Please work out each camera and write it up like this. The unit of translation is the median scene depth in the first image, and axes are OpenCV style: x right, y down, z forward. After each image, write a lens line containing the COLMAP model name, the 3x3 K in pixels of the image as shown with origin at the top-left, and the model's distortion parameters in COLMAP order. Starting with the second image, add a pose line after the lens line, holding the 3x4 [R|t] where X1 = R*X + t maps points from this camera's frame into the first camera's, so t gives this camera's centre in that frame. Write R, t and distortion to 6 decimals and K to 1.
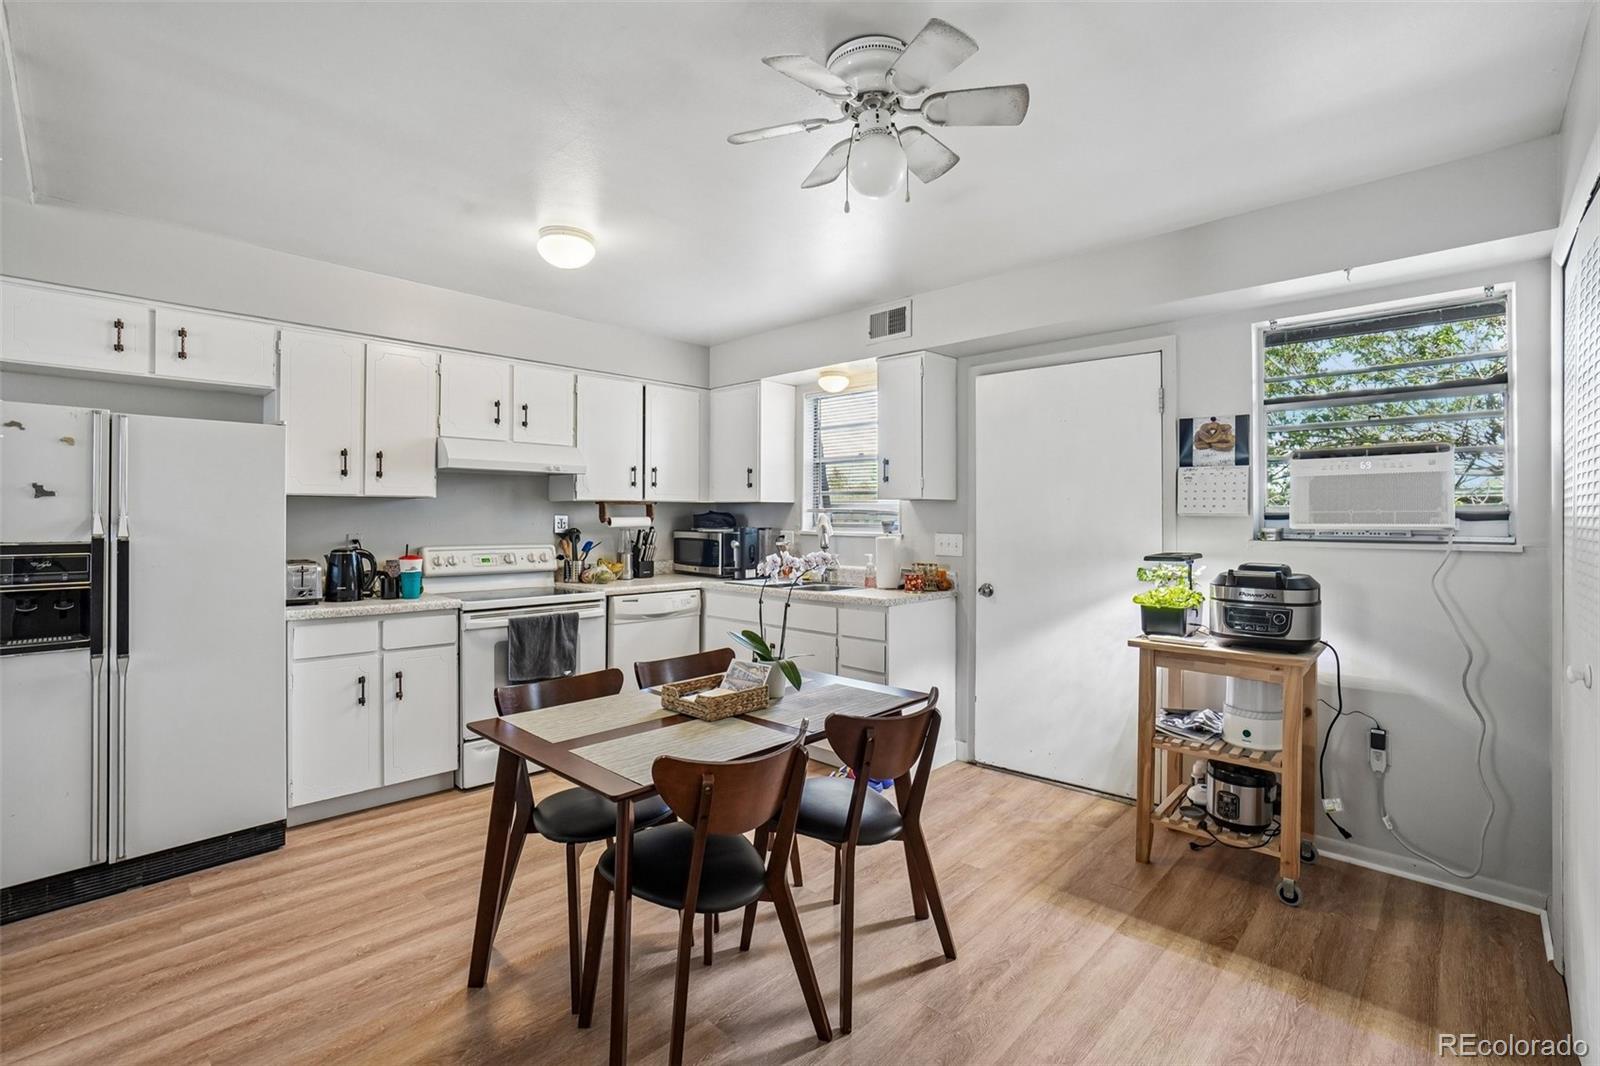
lens RADIAL K [[700.8, 0, 798.2], [0, 700.8, 512.8], [0, 0, 1]] dist [-0.002246, -0.000235]
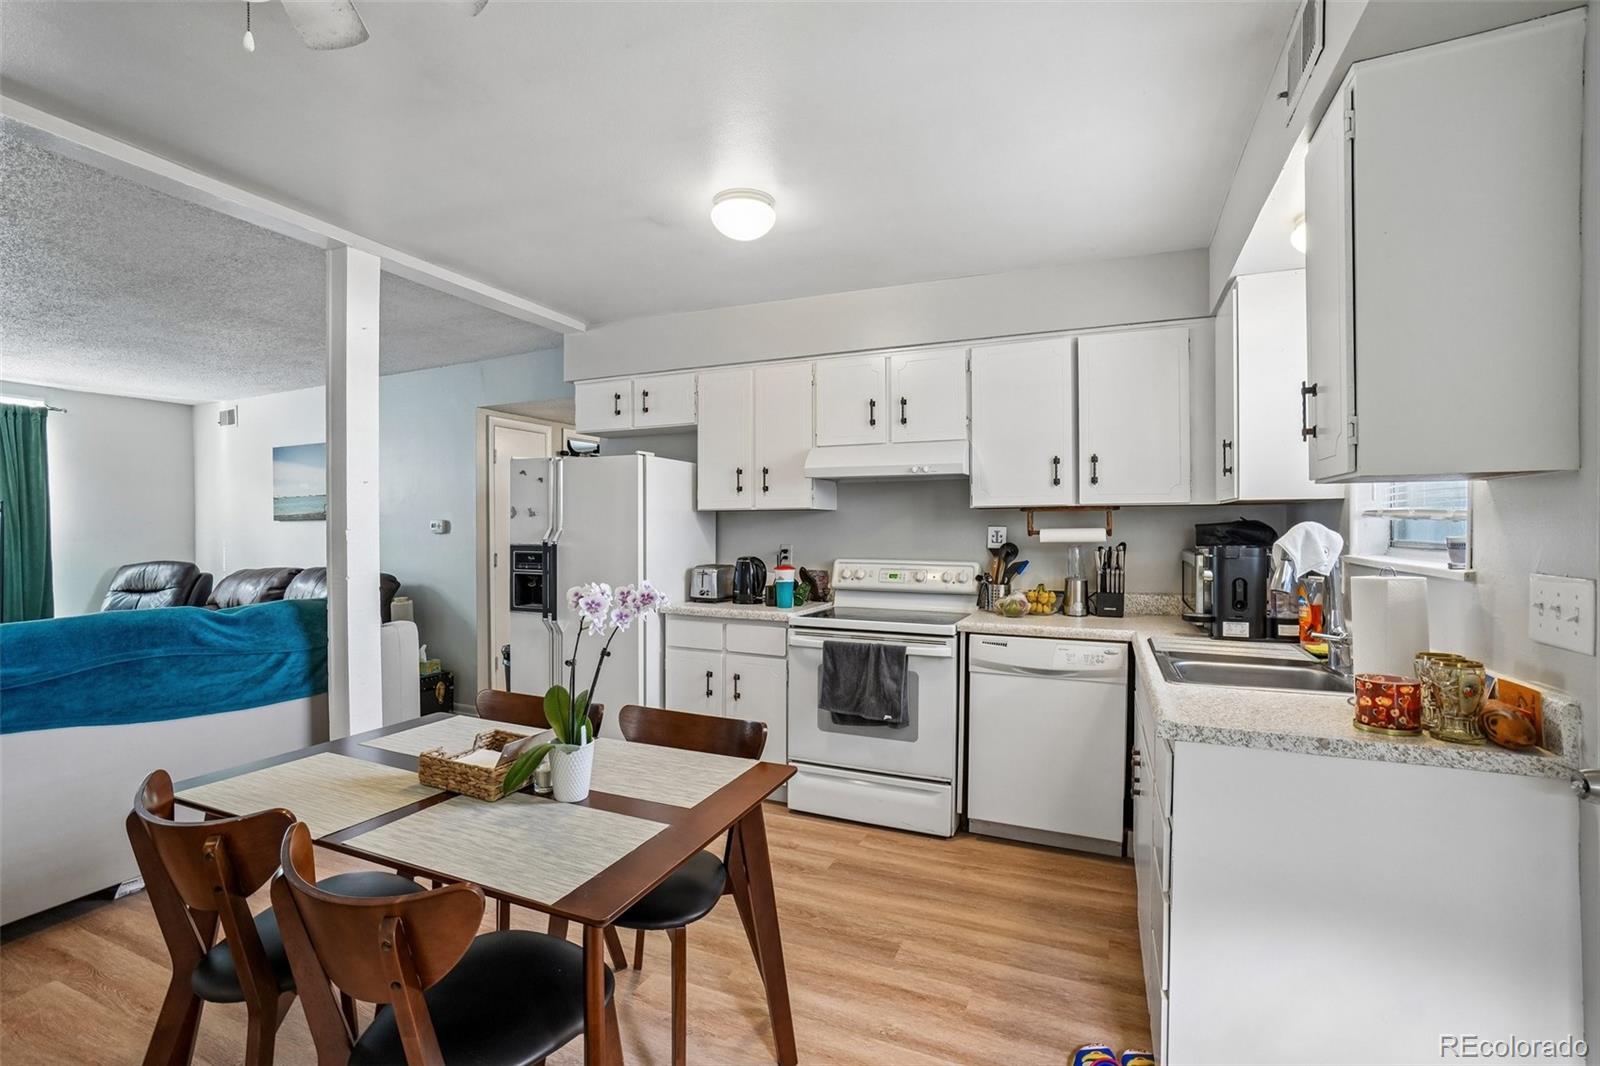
lens RADIAL K [[725.7, 0, 800.0], [0, 725.7, 533.0], [0, 0, 1]] dist [-0.001899, 0.000111]
pose [[0.357833, 0.002652, -0.933782, 0.418128], [0.005257, 0.999974, 0.004854, 0.006789], [0.933771, -0.006645, 0.357810, 0.586189]]
